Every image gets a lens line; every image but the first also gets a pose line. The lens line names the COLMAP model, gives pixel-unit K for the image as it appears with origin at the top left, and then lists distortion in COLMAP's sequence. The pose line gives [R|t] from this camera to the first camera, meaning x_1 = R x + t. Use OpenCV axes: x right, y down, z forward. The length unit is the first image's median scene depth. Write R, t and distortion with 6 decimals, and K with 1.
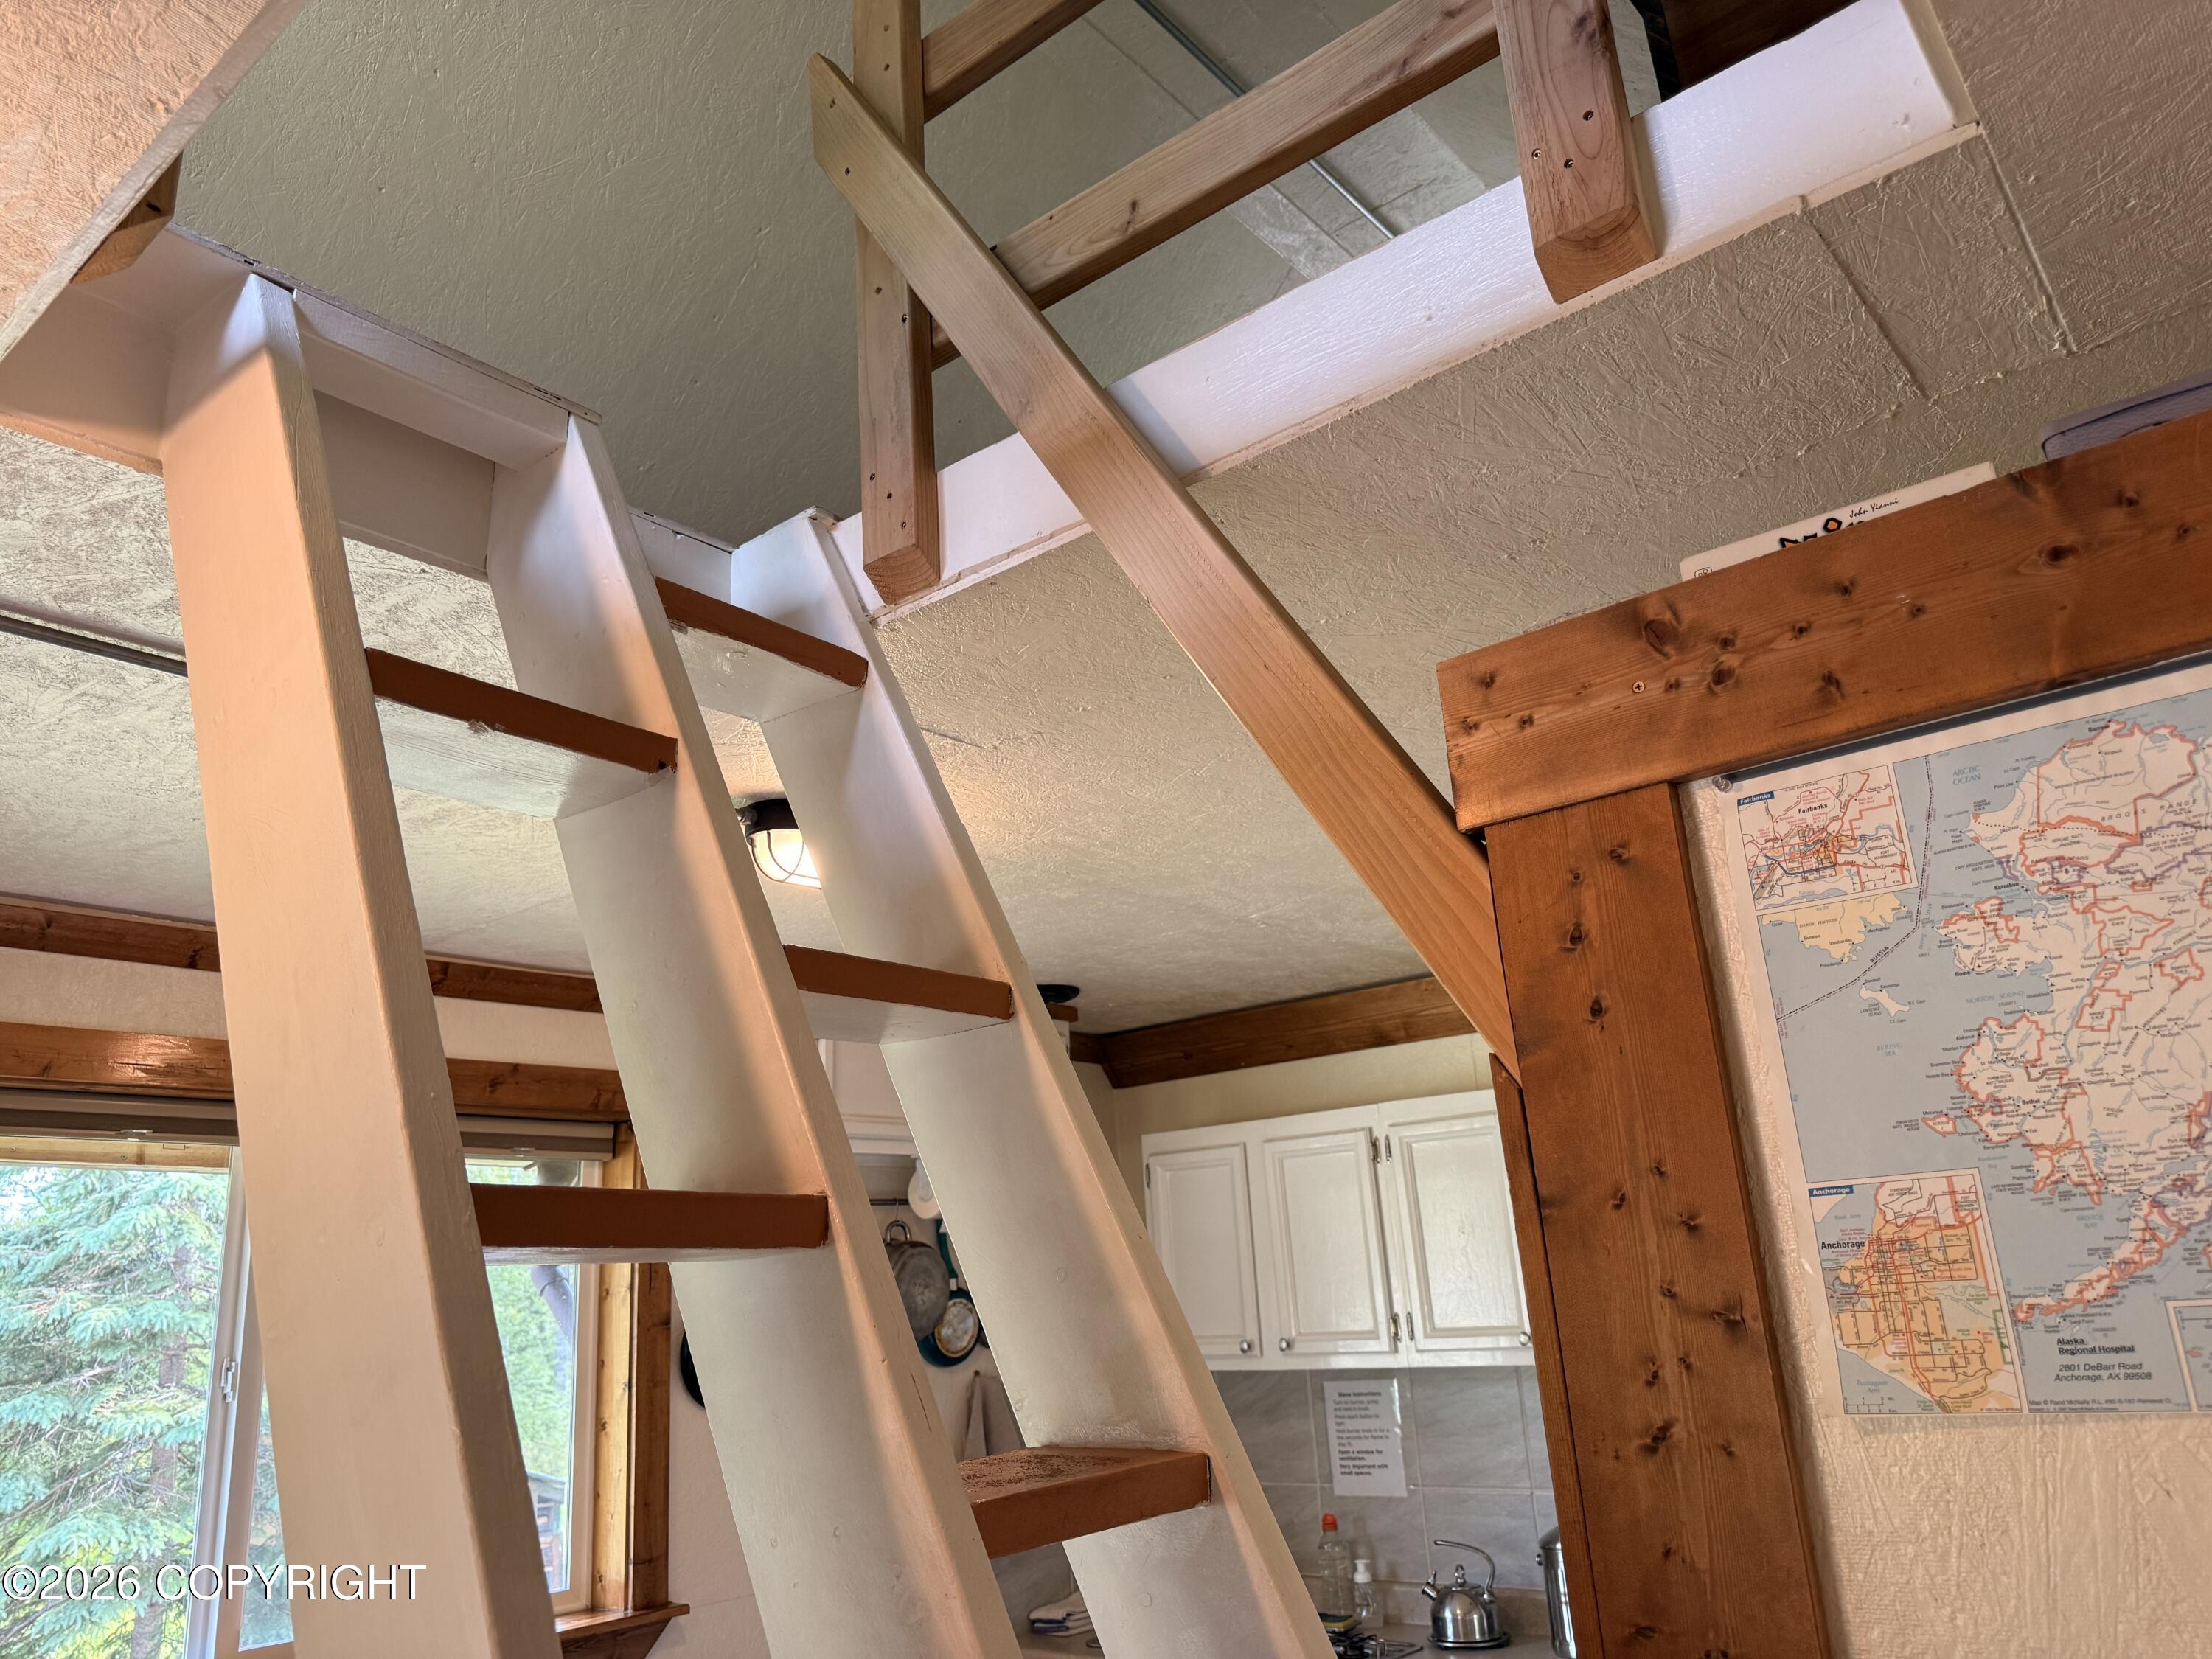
lens RADIAL K [[1565.3, 0, 1102.0], [0, 1565.3, 807.6], [0, 0, 1]] dist [0.024943, -0.029069]
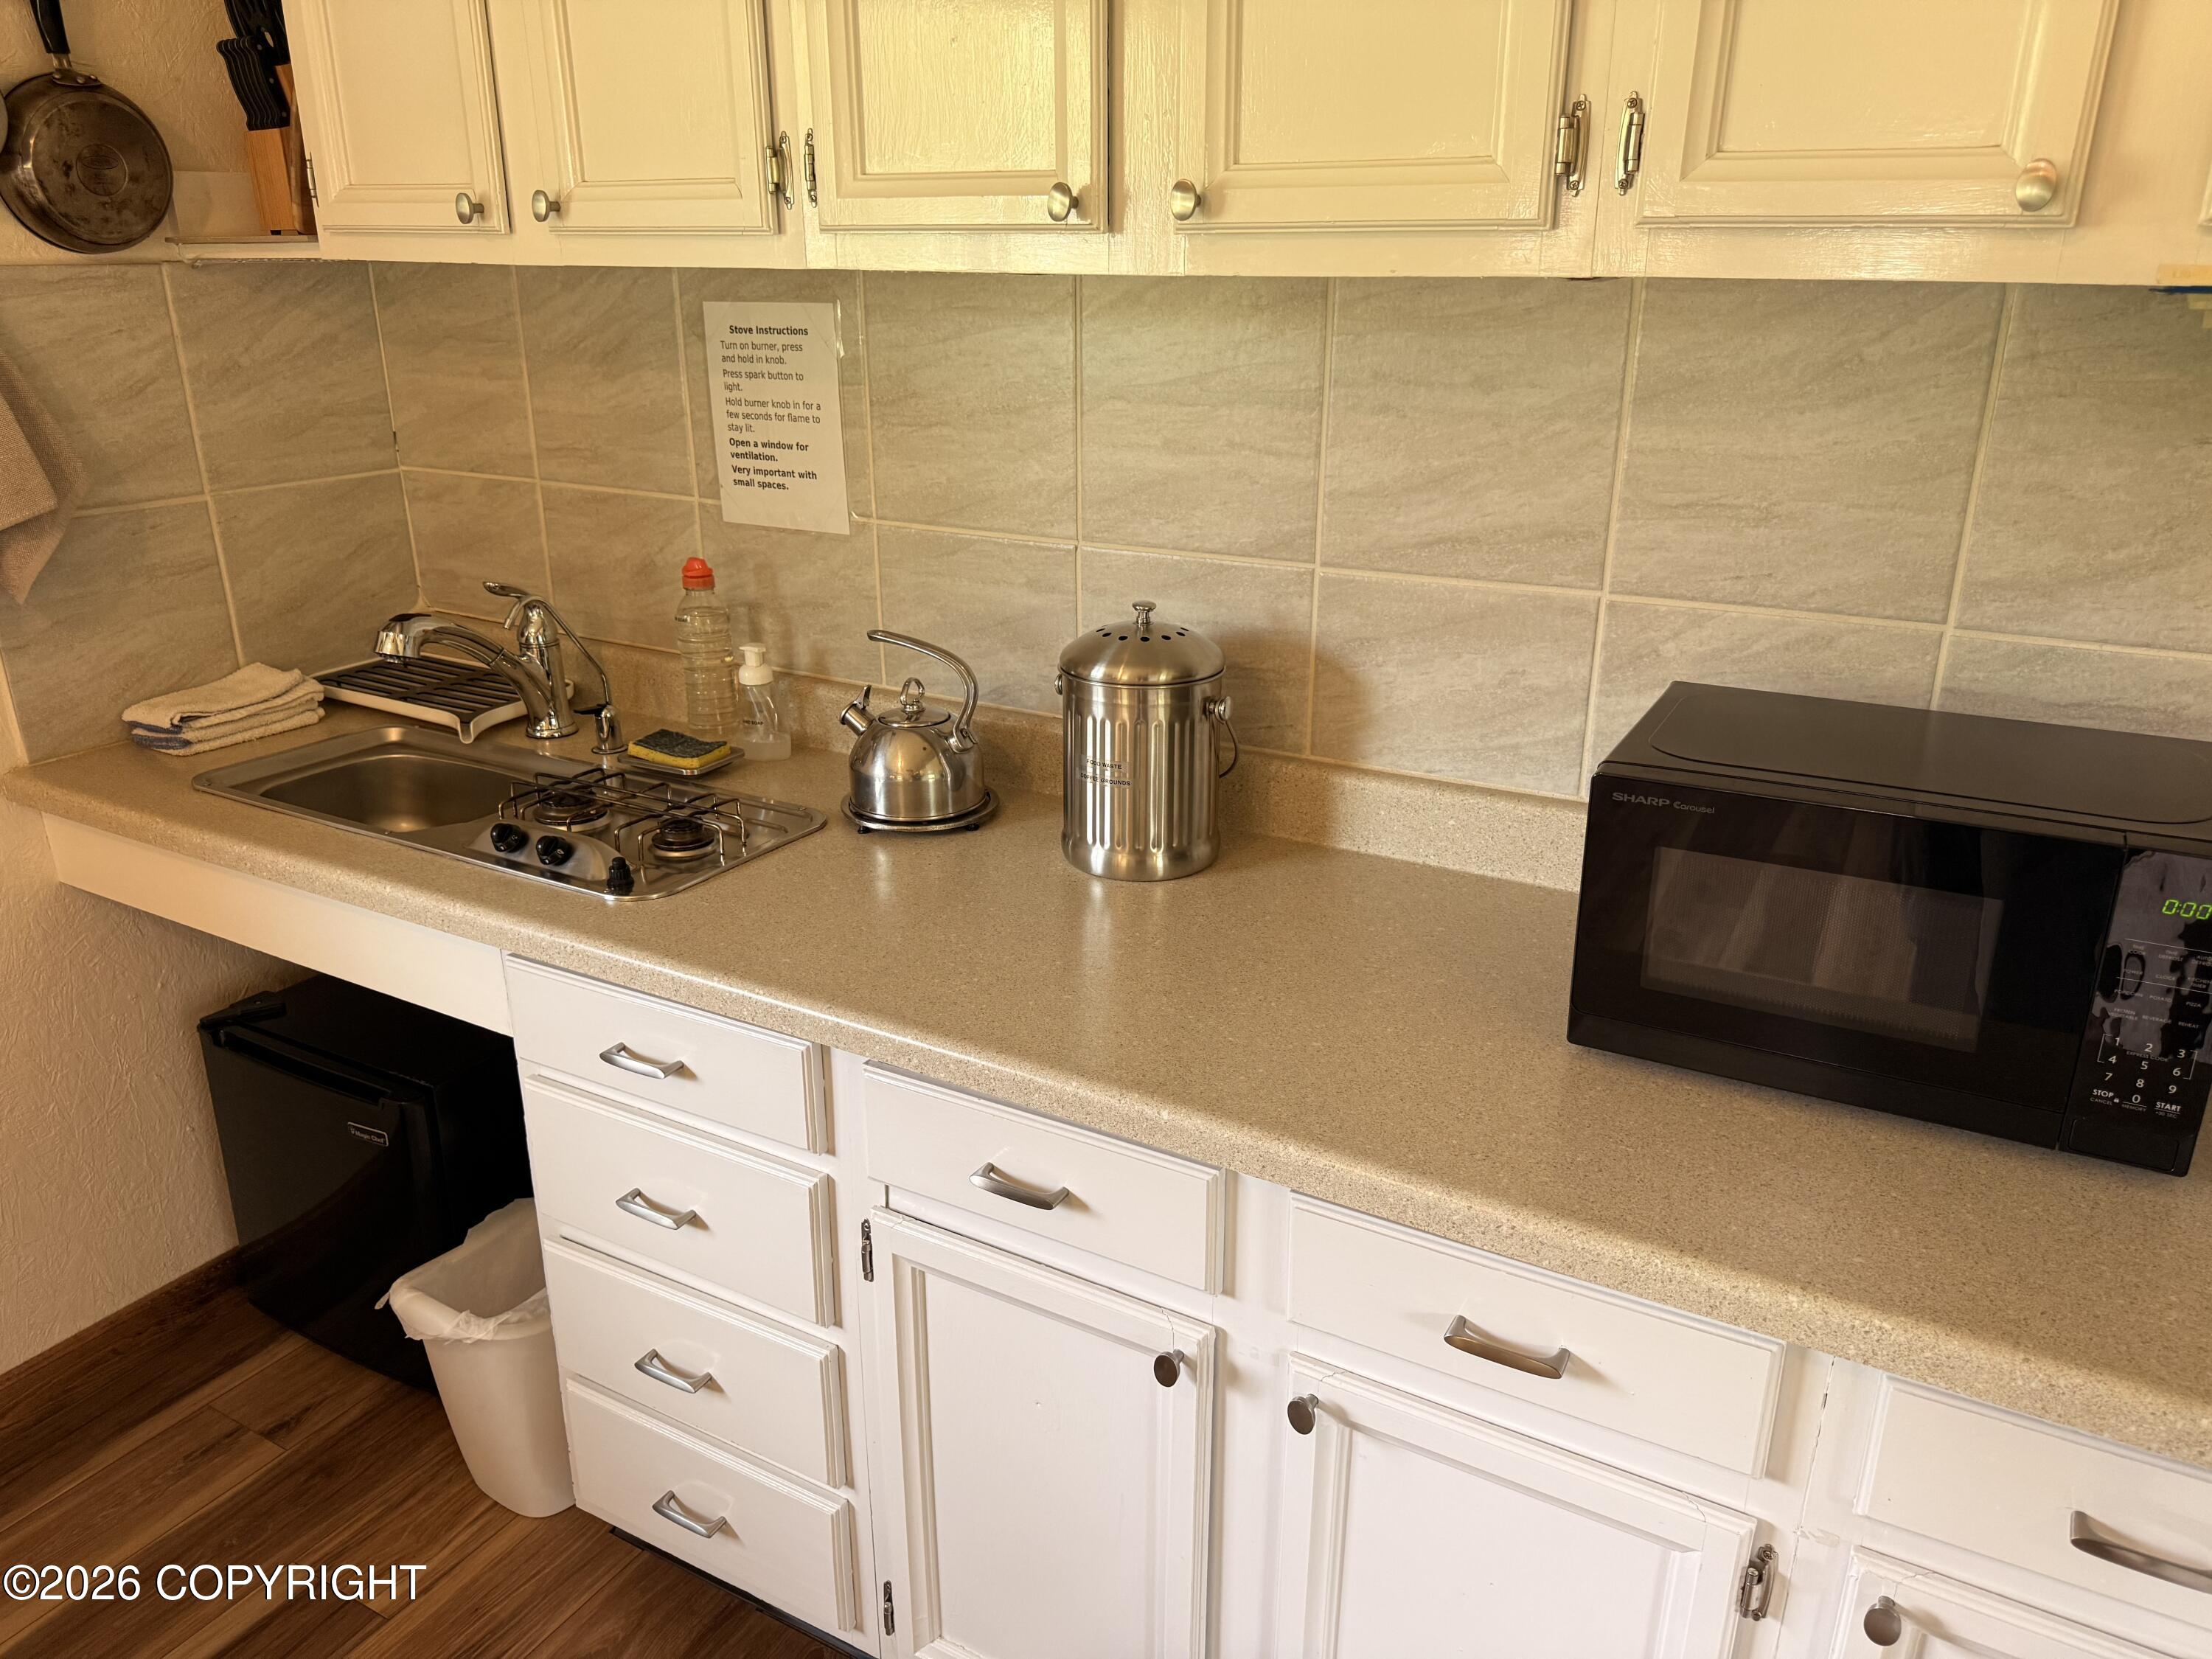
lens RADIAL K [[1565.3, 0, 1127.8], [0, 1565.3, 825.9], [0, 0, 1]] dist [0.024943, -0.029069]
pose [[0.983002, -0.006516, 0.183481, 0.195792], [-0.107364, 0.790278, 0.603270, 0.207406], [-0.148932, -0.612714, 0.776144, 0.560225]]
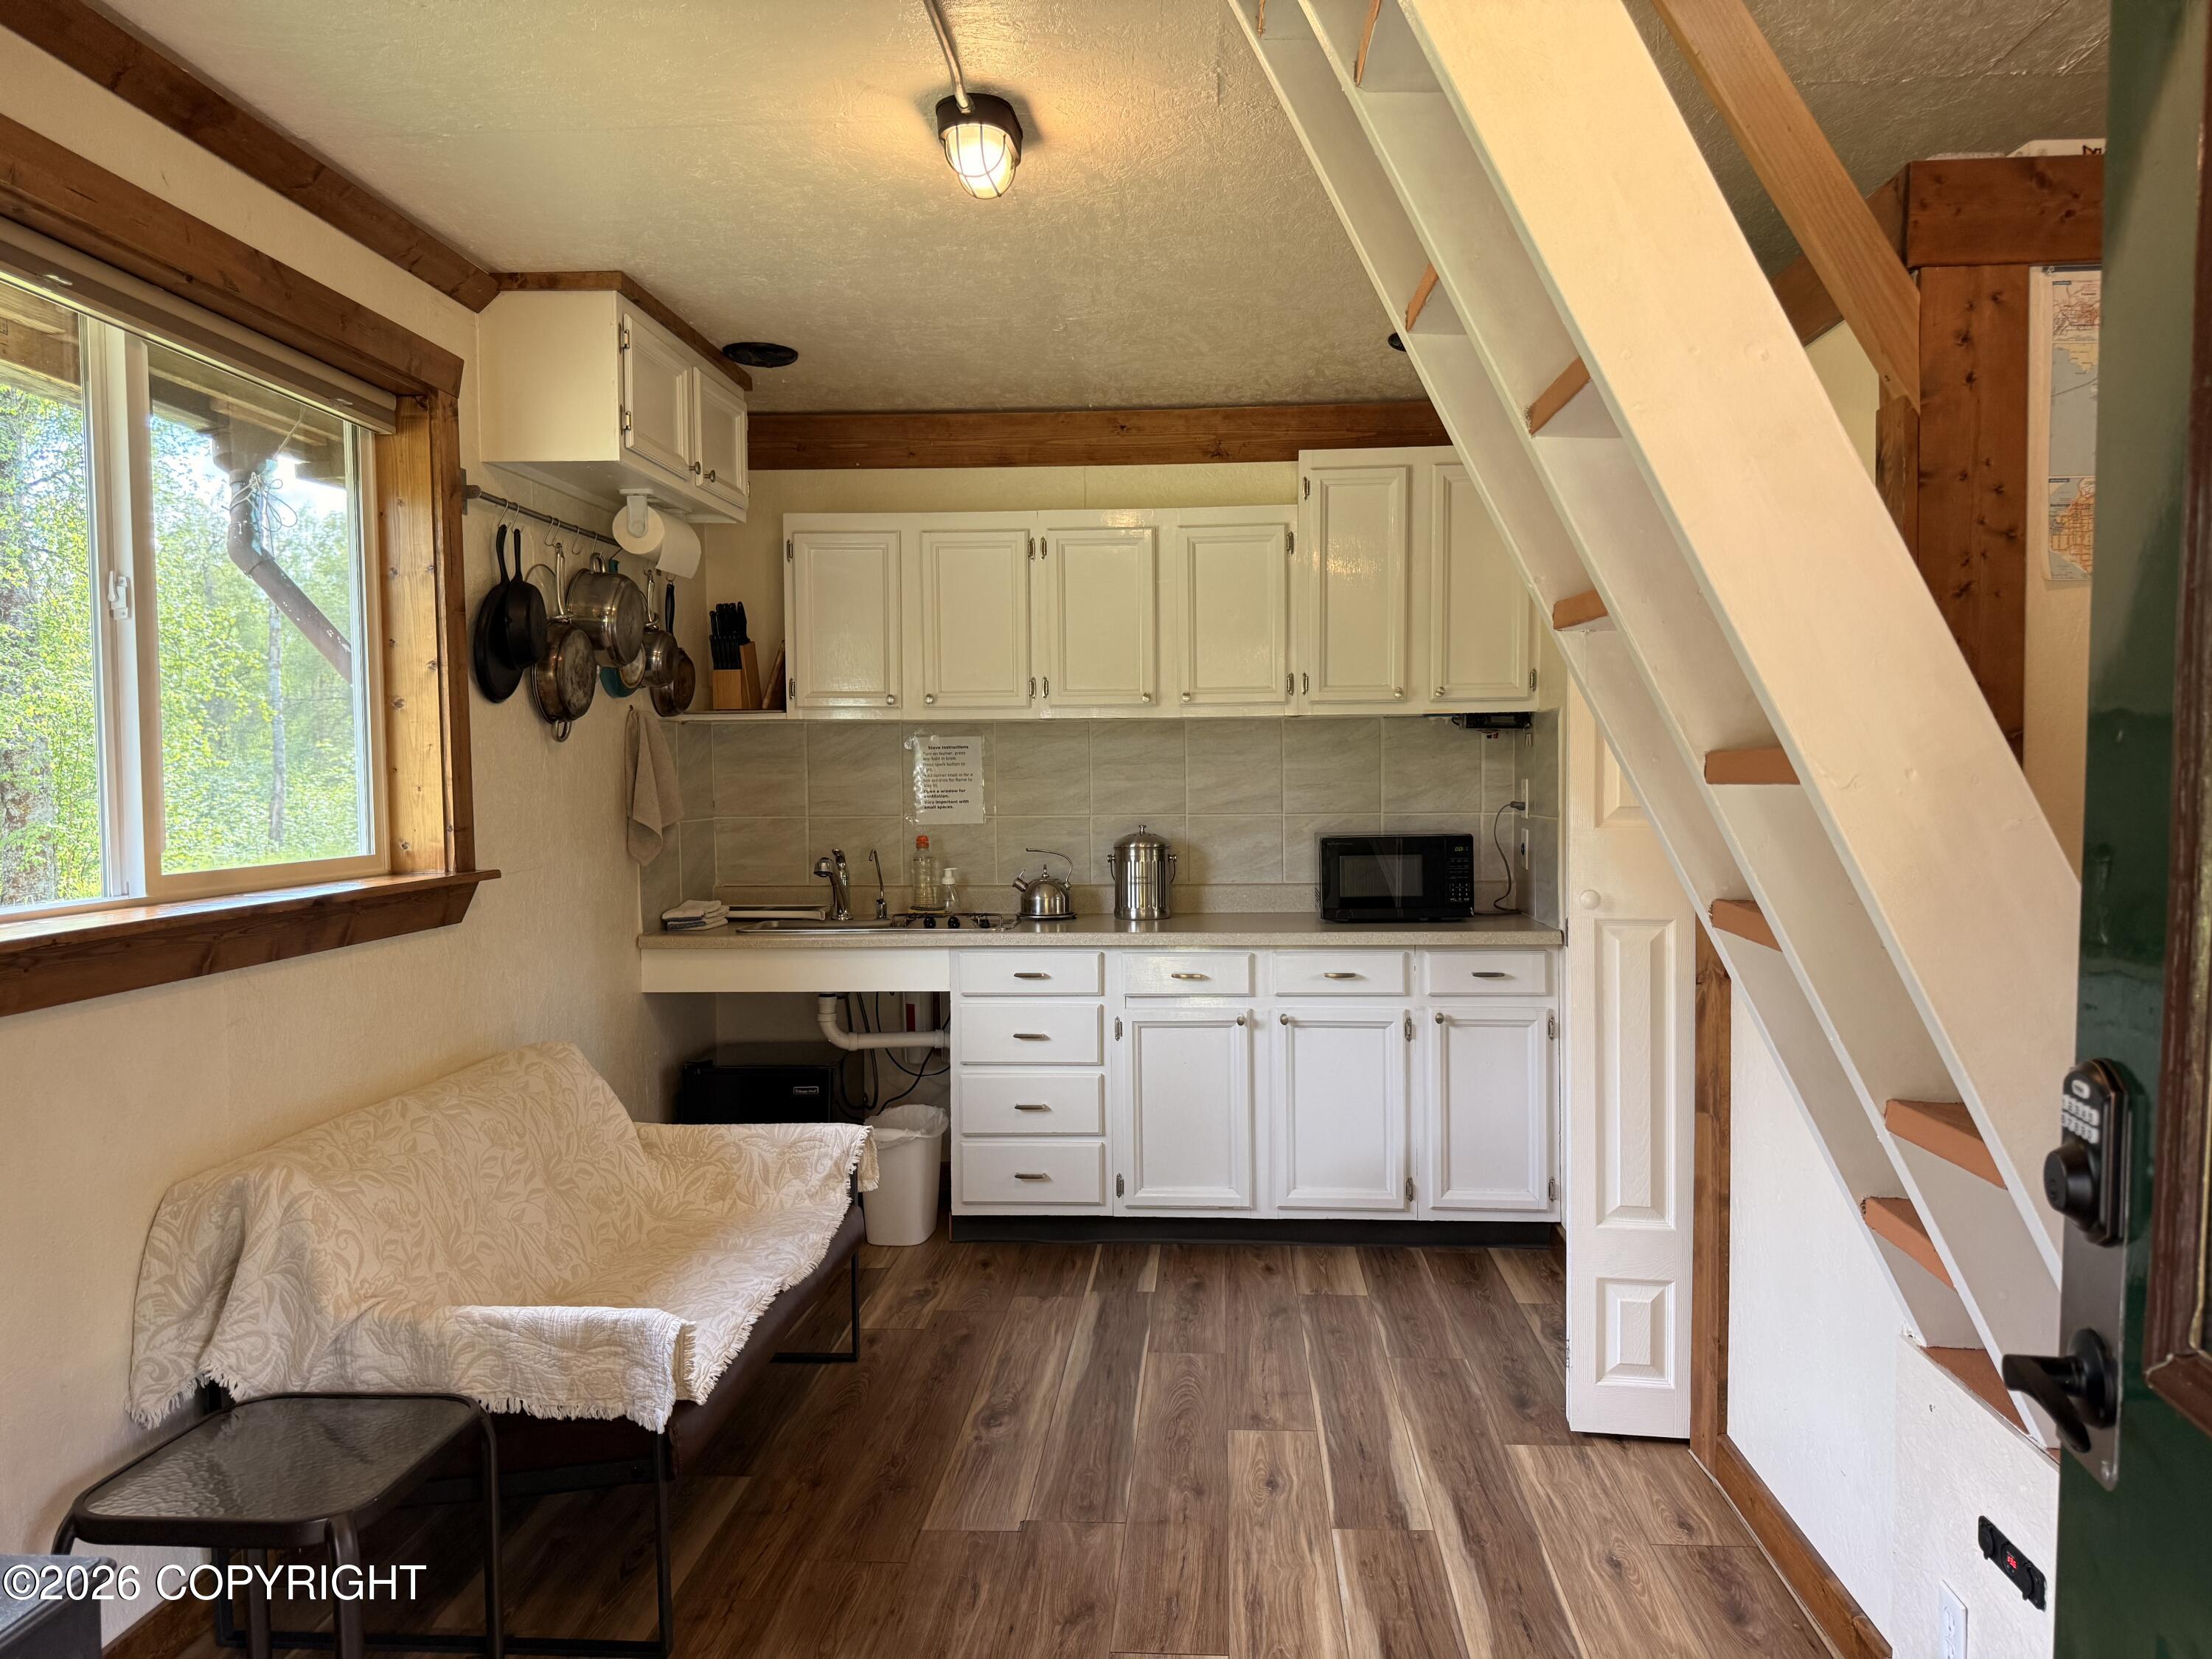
lens RADIAL K [[1565.3, 0, 1096.8], [0, 1565.3, 807.2], [0, 0, 1]] dist [0.024943, -0.029069]
pose [[0.812262, 0.039000, 0.581988, -0.478636], [-0.213276, 0.948531, 0.234100, 0.117578], [-0.542903, -0.314275, 0.778773, -0.020893]]
